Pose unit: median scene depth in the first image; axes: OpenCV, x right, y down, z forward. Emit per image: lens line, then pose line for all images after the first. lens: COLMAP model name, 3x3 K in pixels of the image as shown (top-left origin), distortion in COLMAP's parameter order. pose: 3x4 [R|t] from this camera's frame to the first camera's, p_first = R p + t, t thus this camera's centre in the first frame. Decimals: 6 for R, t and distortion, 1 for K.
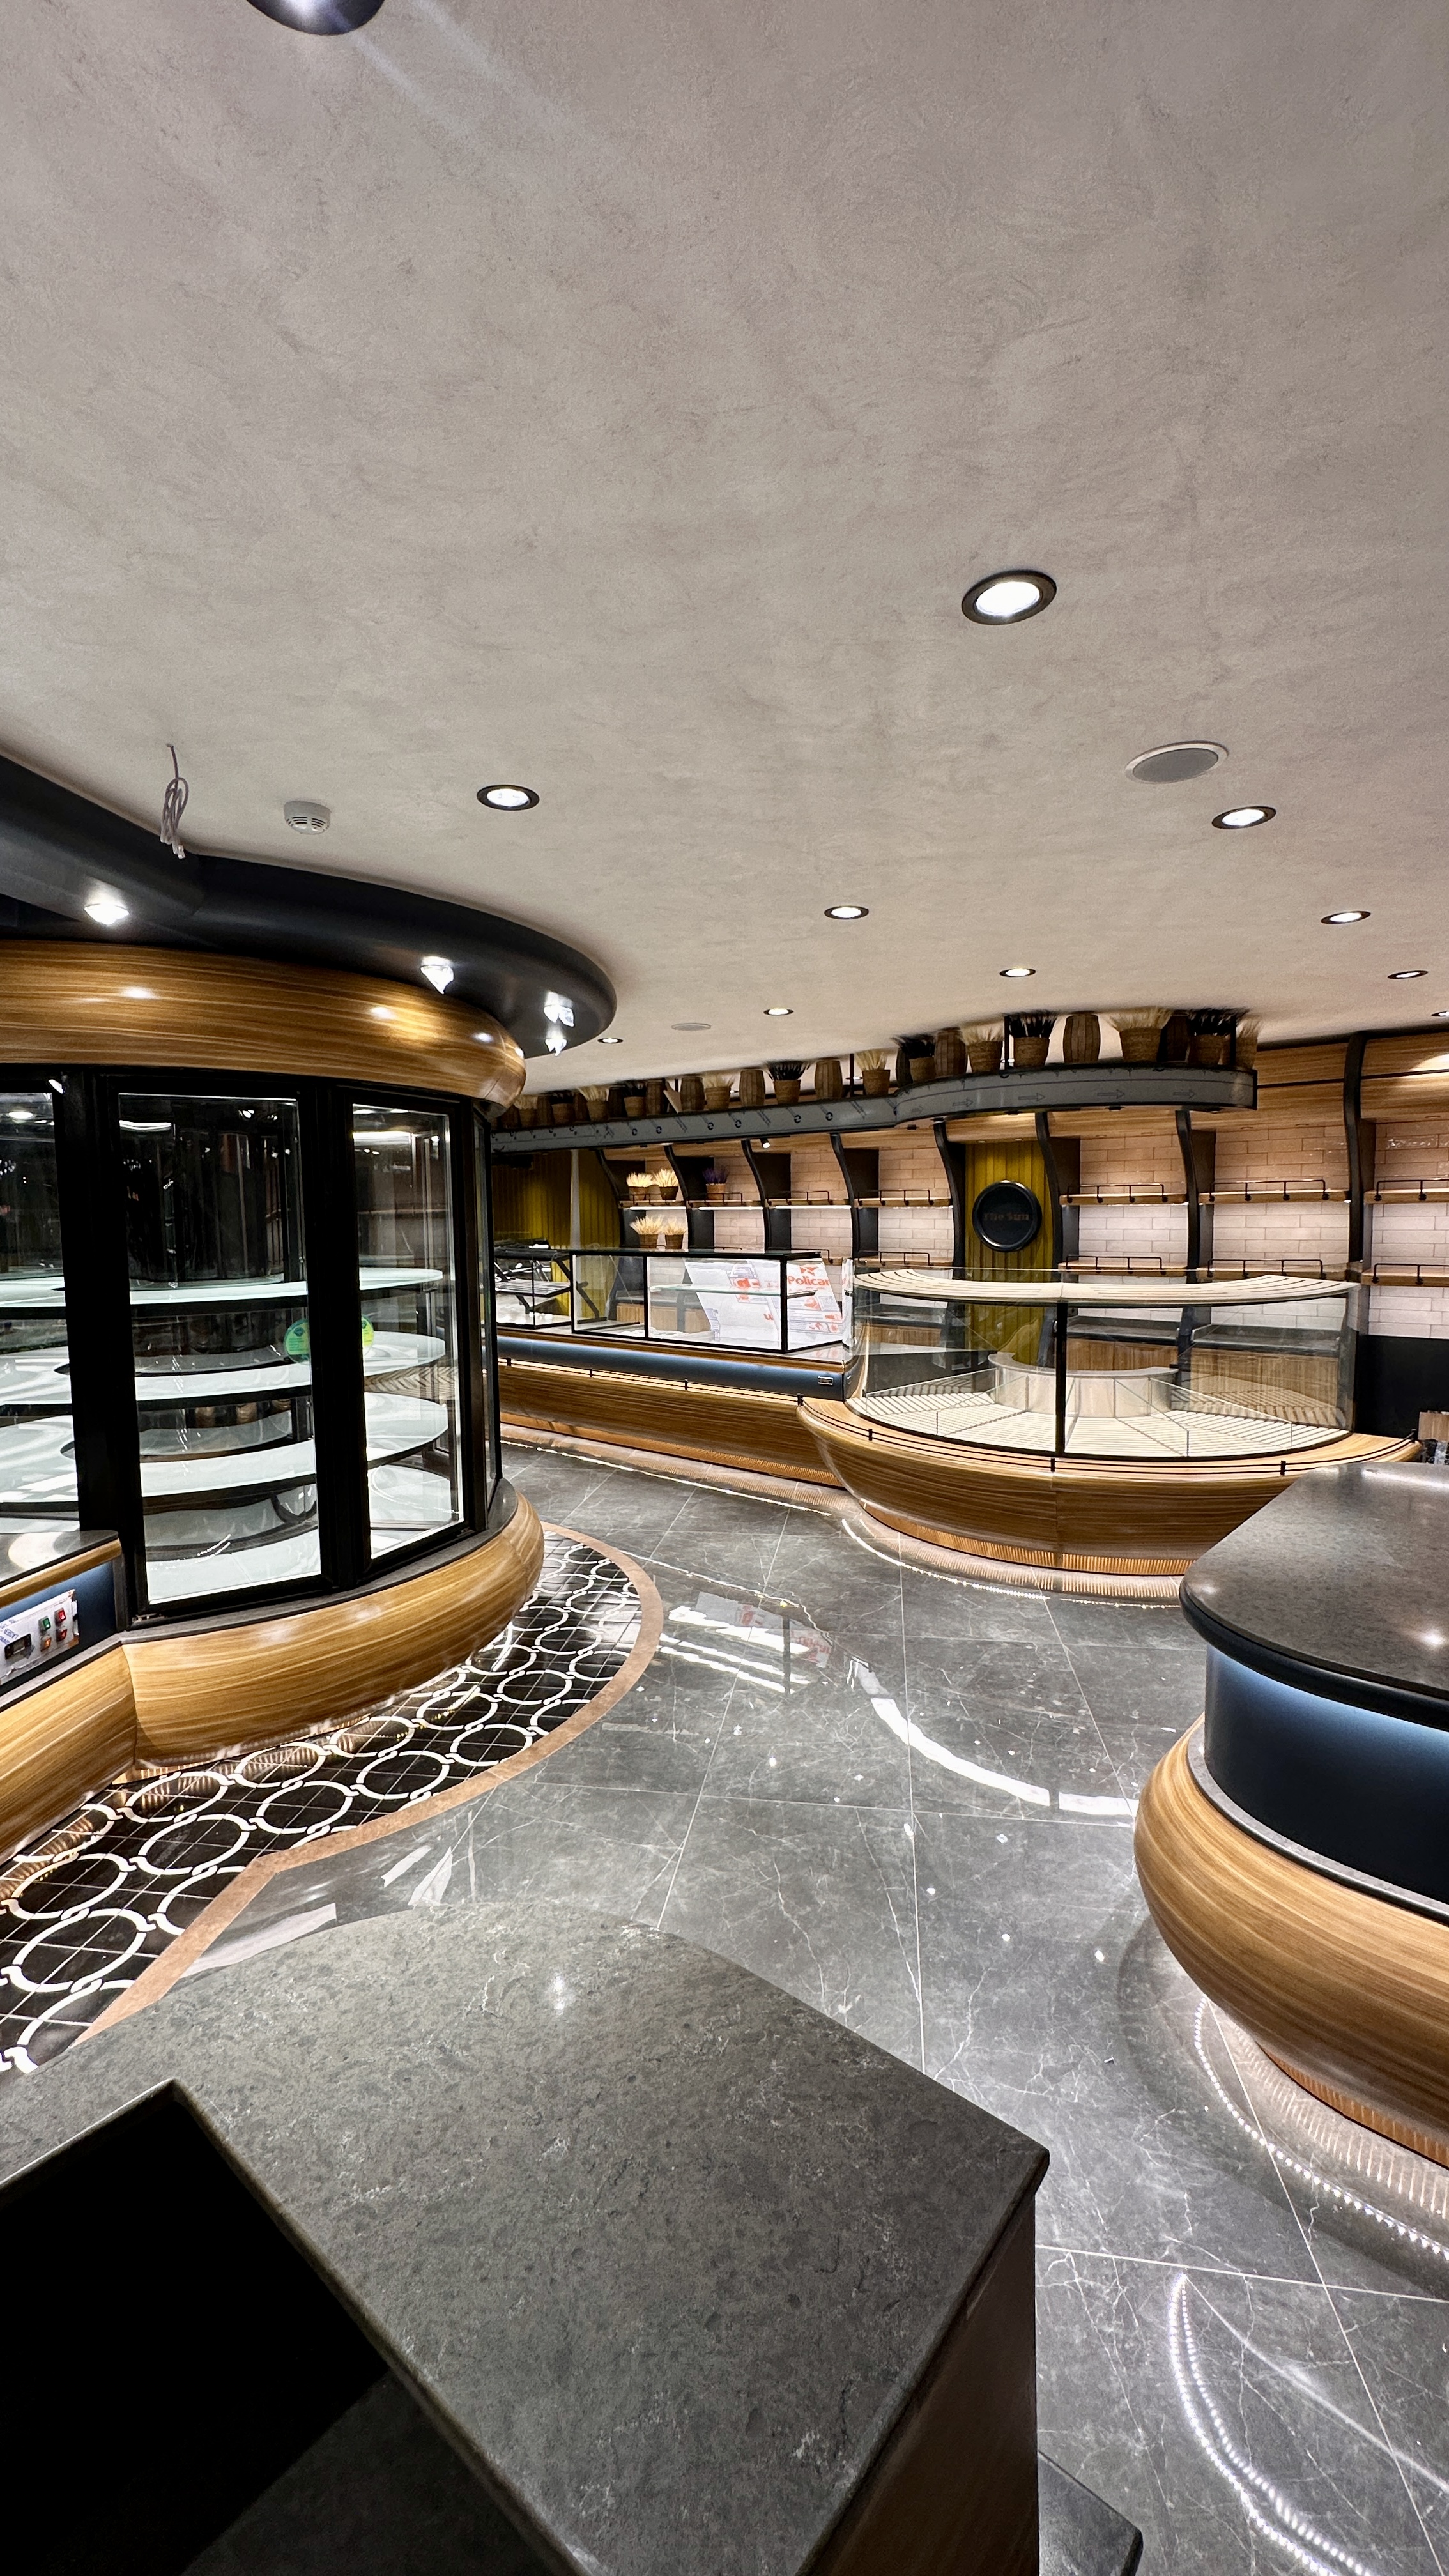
lens RADIAL K [[1030.0, 0, 727.0], [0, 1030.0, 1289.3], [0, 0, 1]] dist [-0.005696, 0.000623]
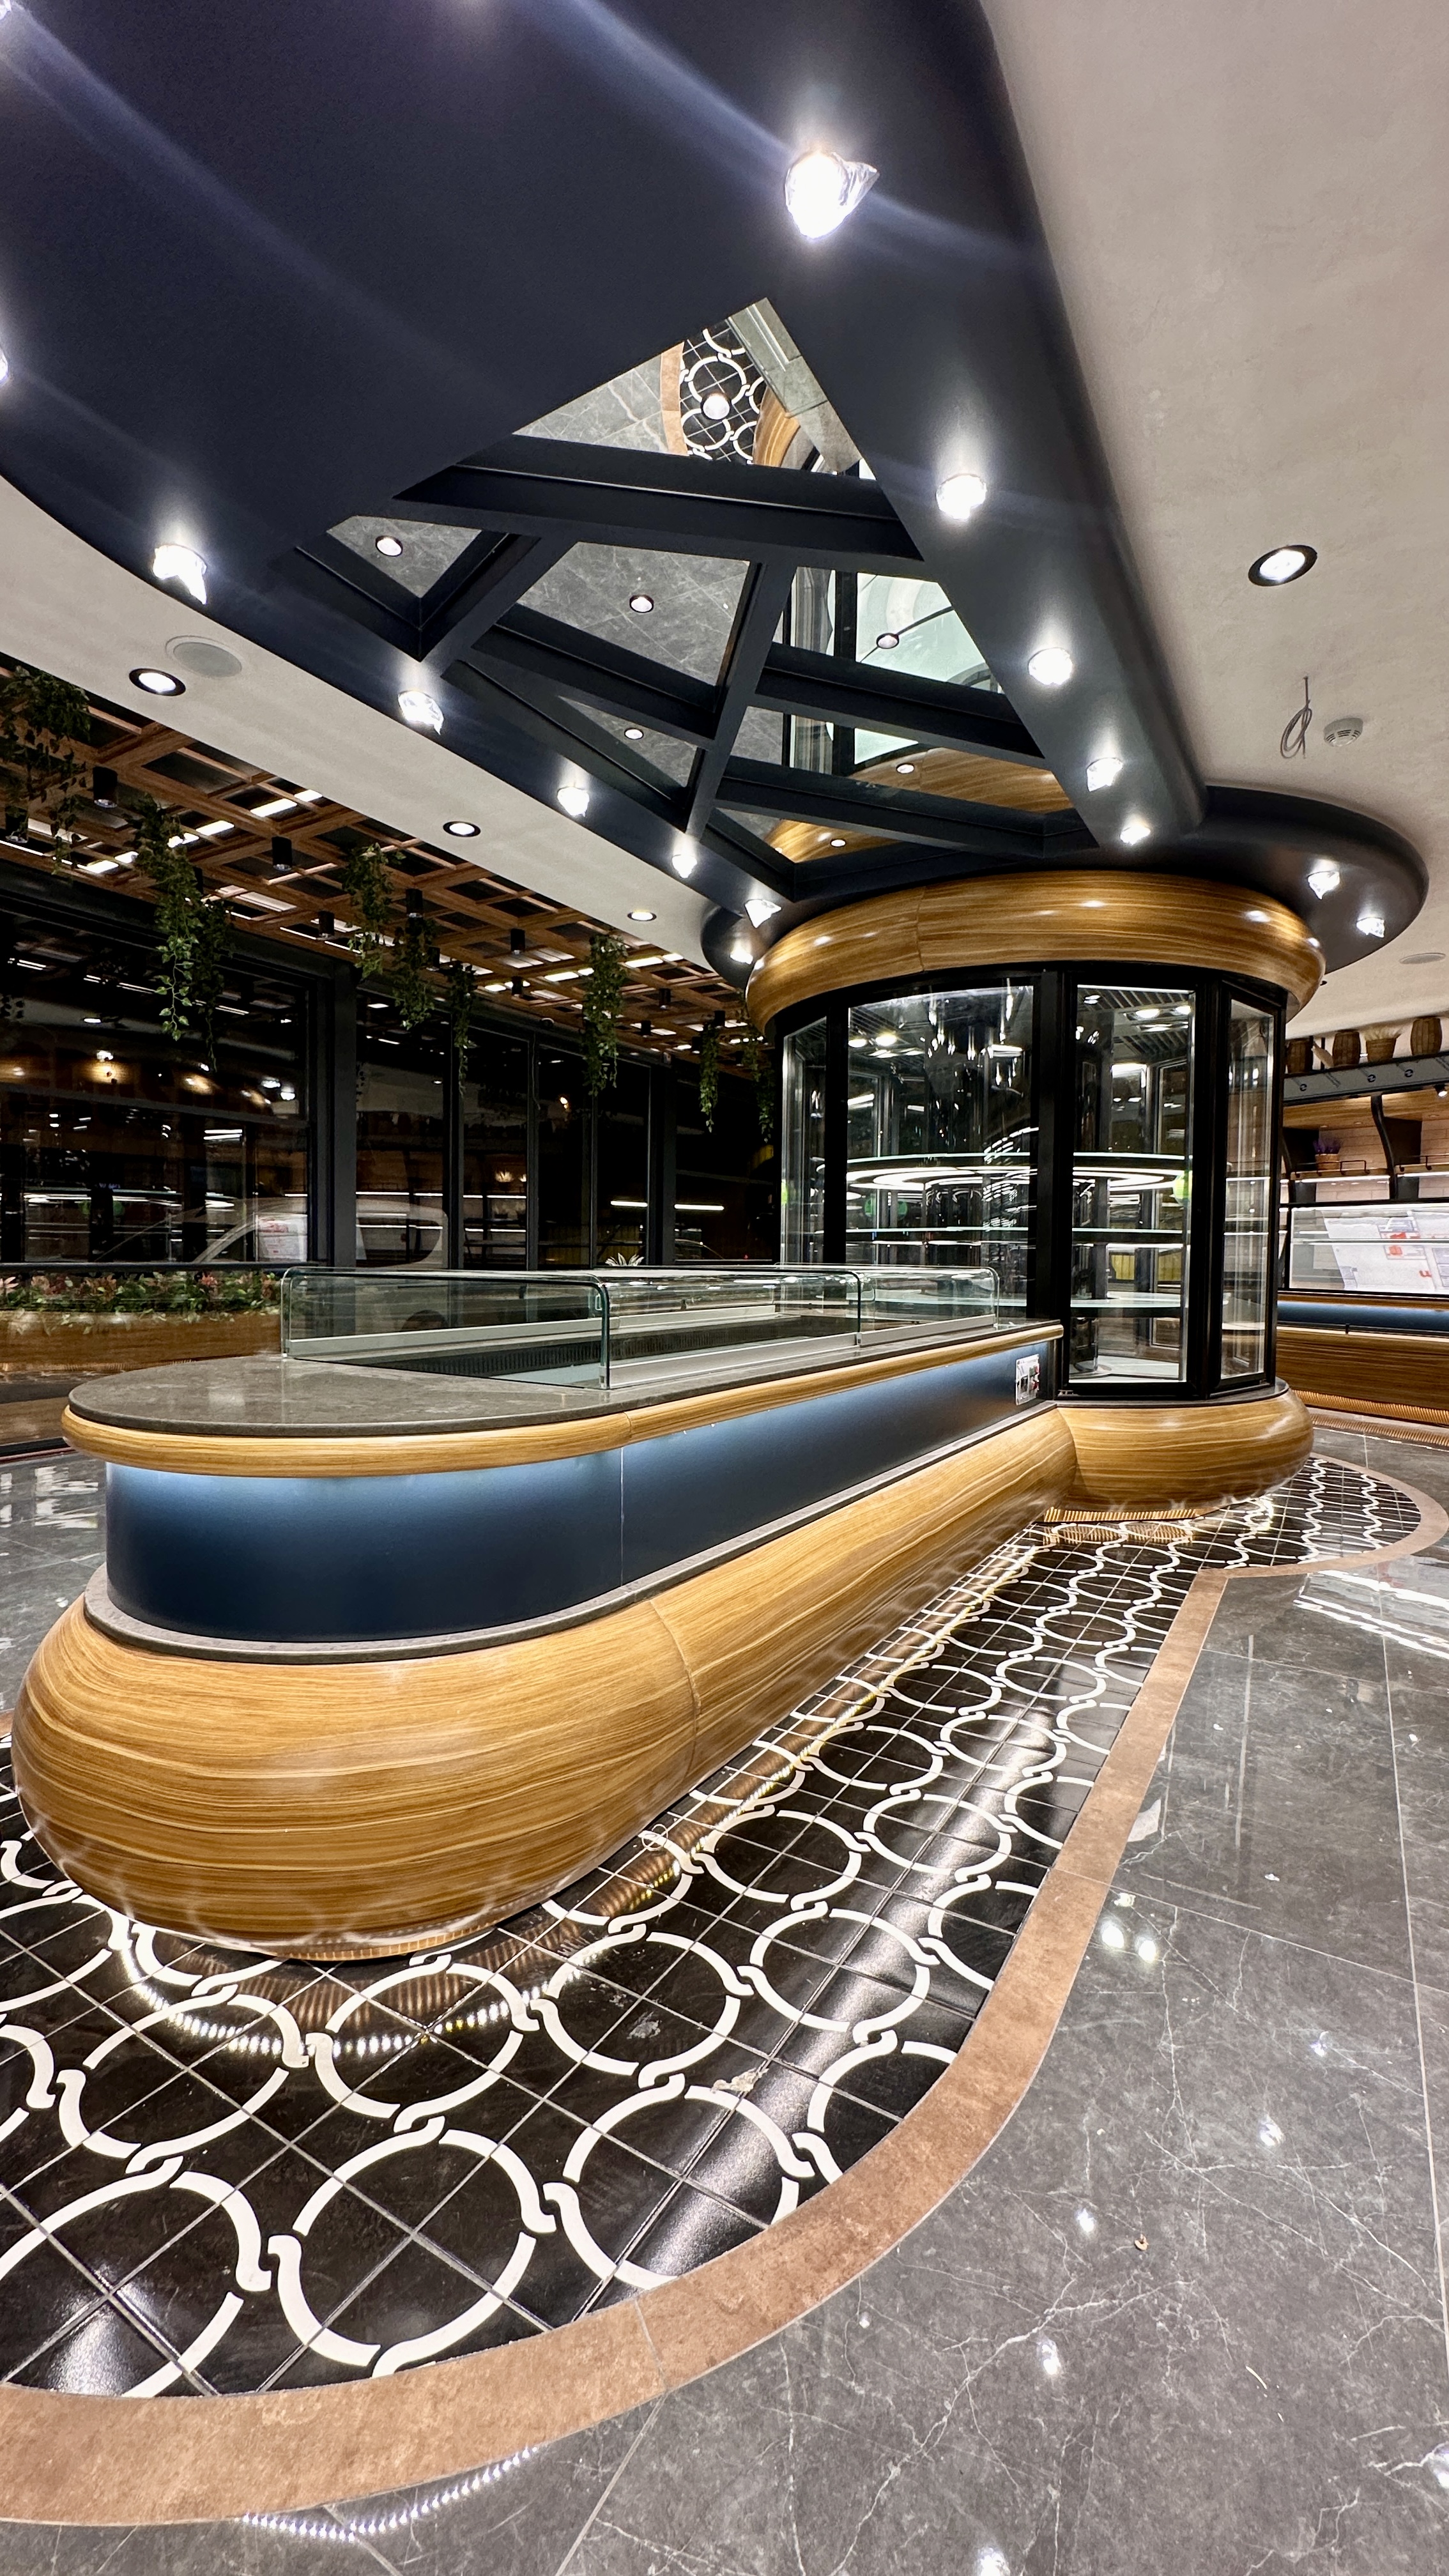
lens RADIAL K [[1033.3, 0, 727.4], [0, 1033.3, 1289.8], [0, 0, 1]] dist [-0.006083, 0.000685]
pose [[0.924279, 0.042115, -0.379388, -0.304274], [-0.056393, 0.998054, -0.026595, 0.160468], [0.377529, 0.045976, 0.924856, -0.230505]]
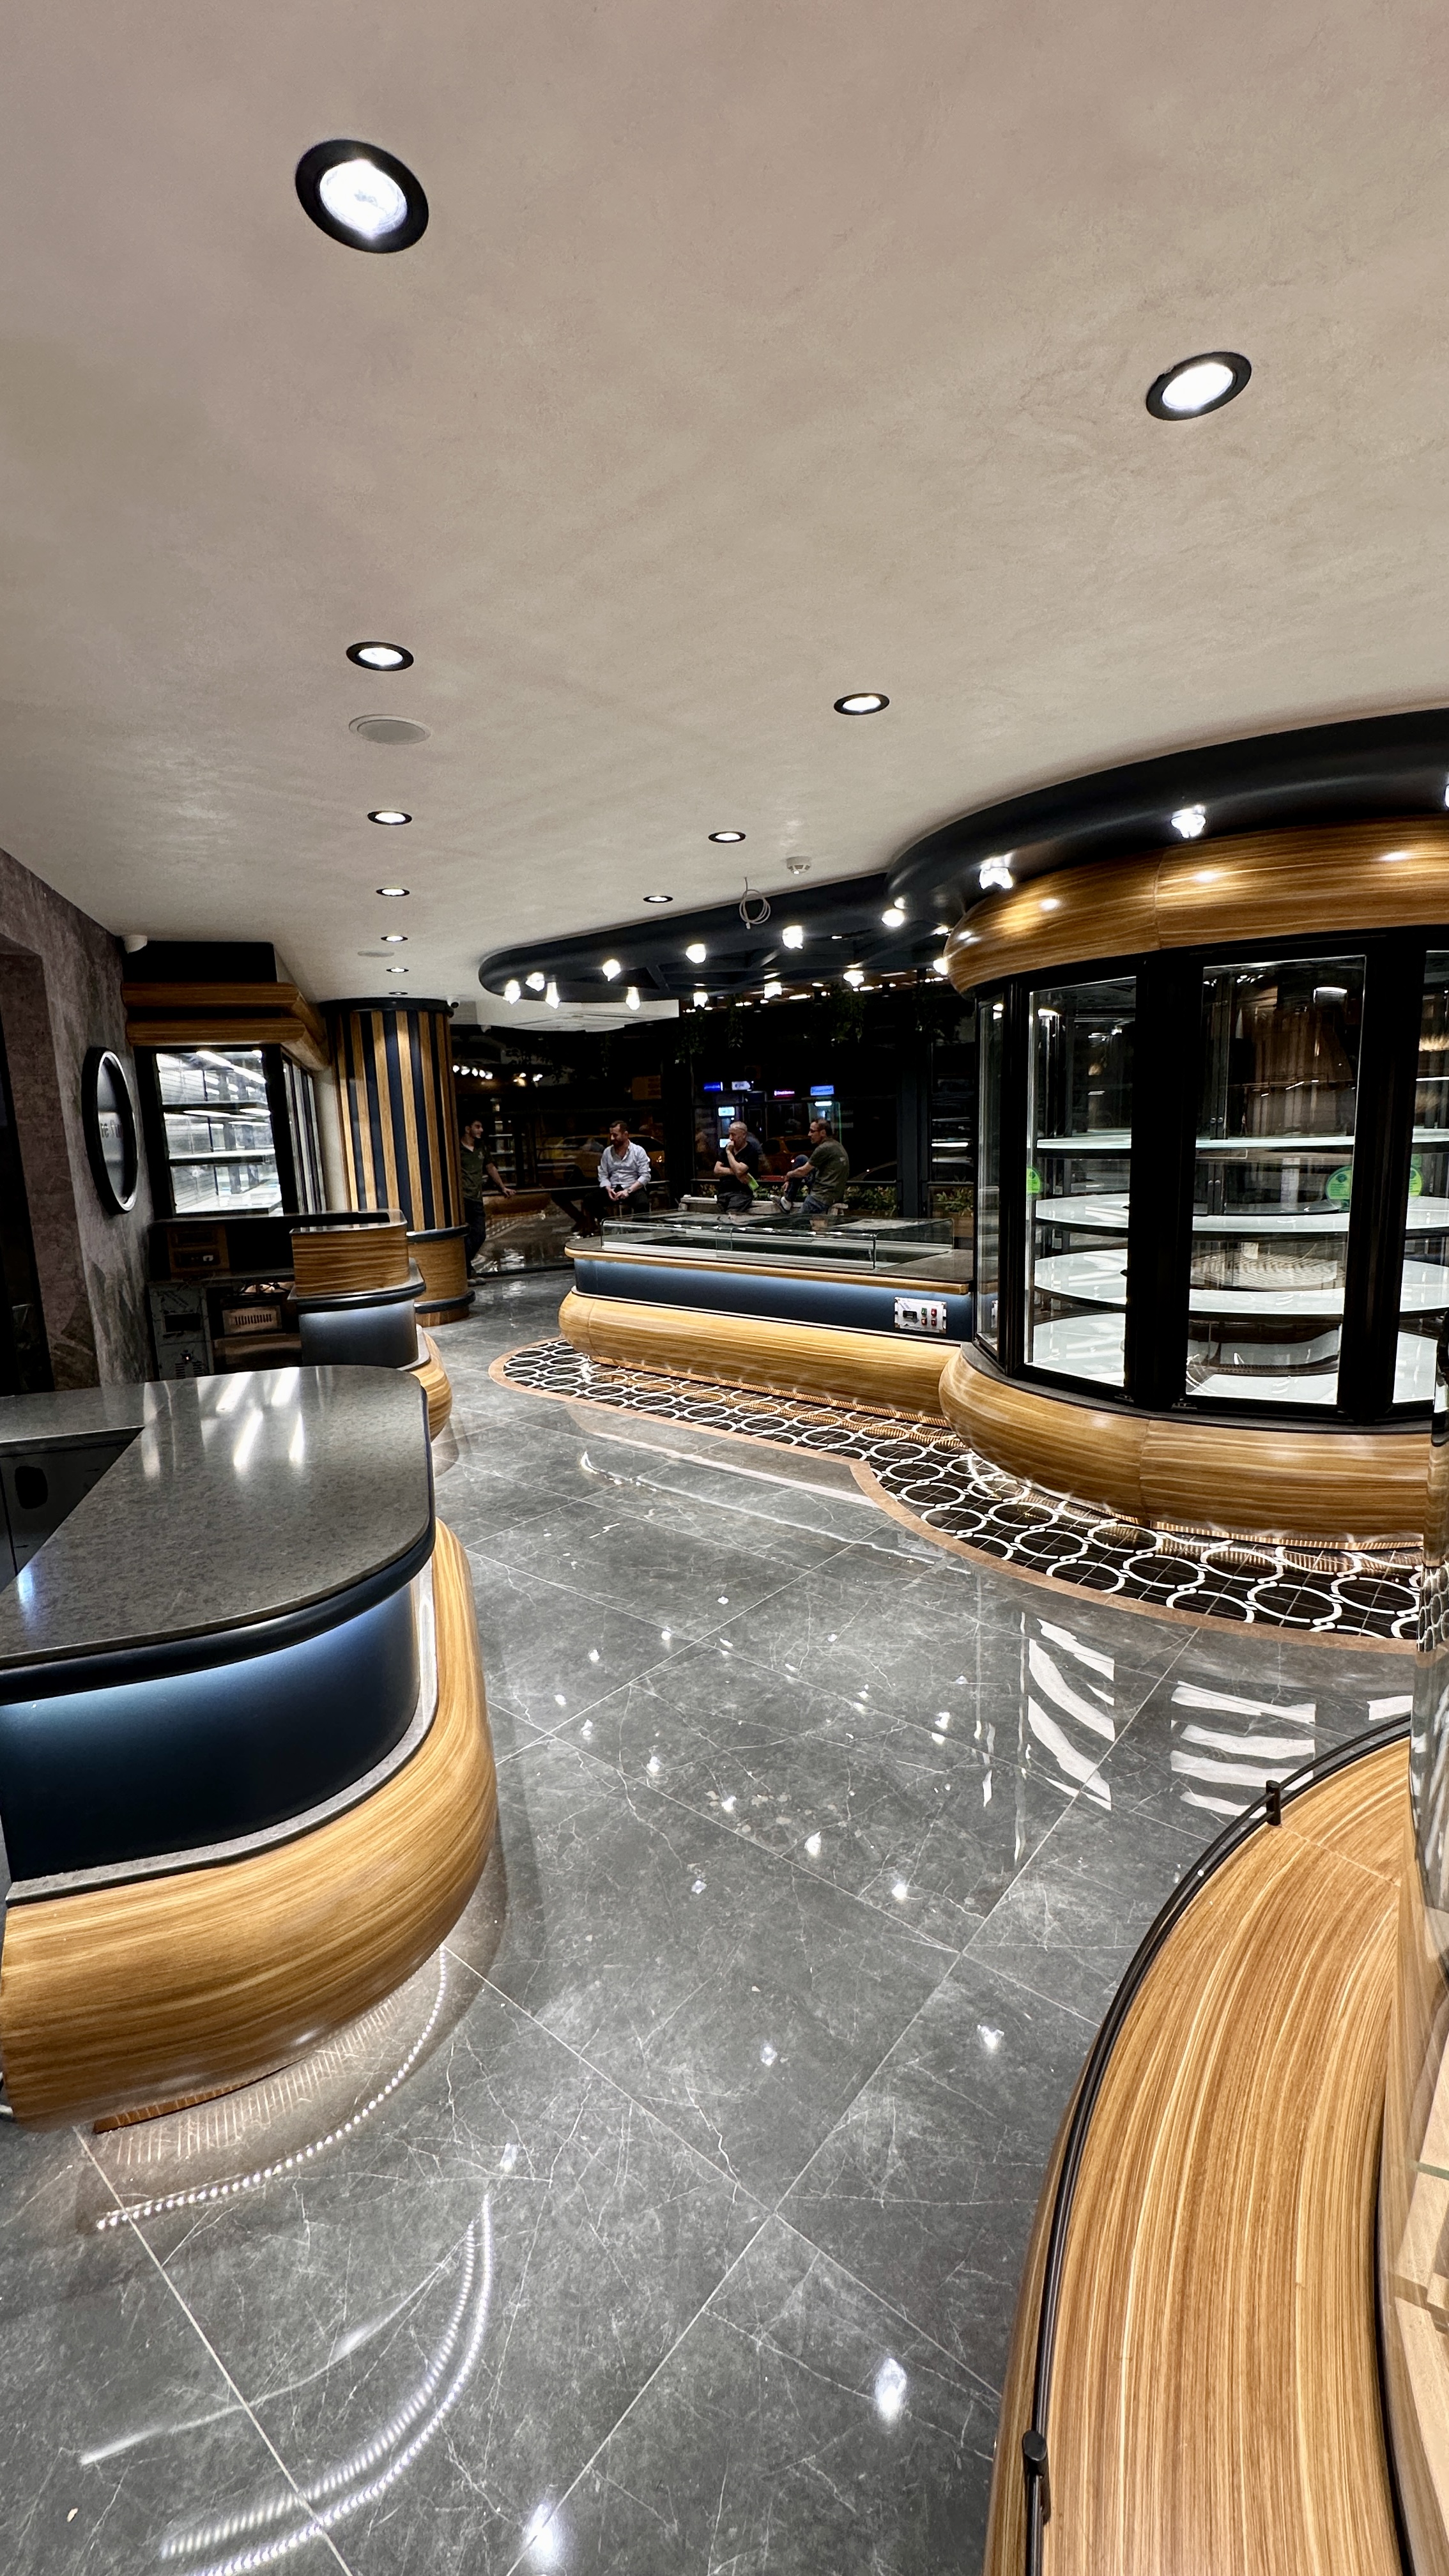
lens RADIAL K [[1030.0, 0, 727.0], [0, 1030.0, 1289.3], [0, 0, 1]] dist [-0.005696, 0.000623]
pose [[-0.513981, 0.175146, -0.839730, 0.631782], [-0.020894, 0.976087, 0.216375, -0.064983], [0.857547, 0.128758, -0.498031, 0.938233]]
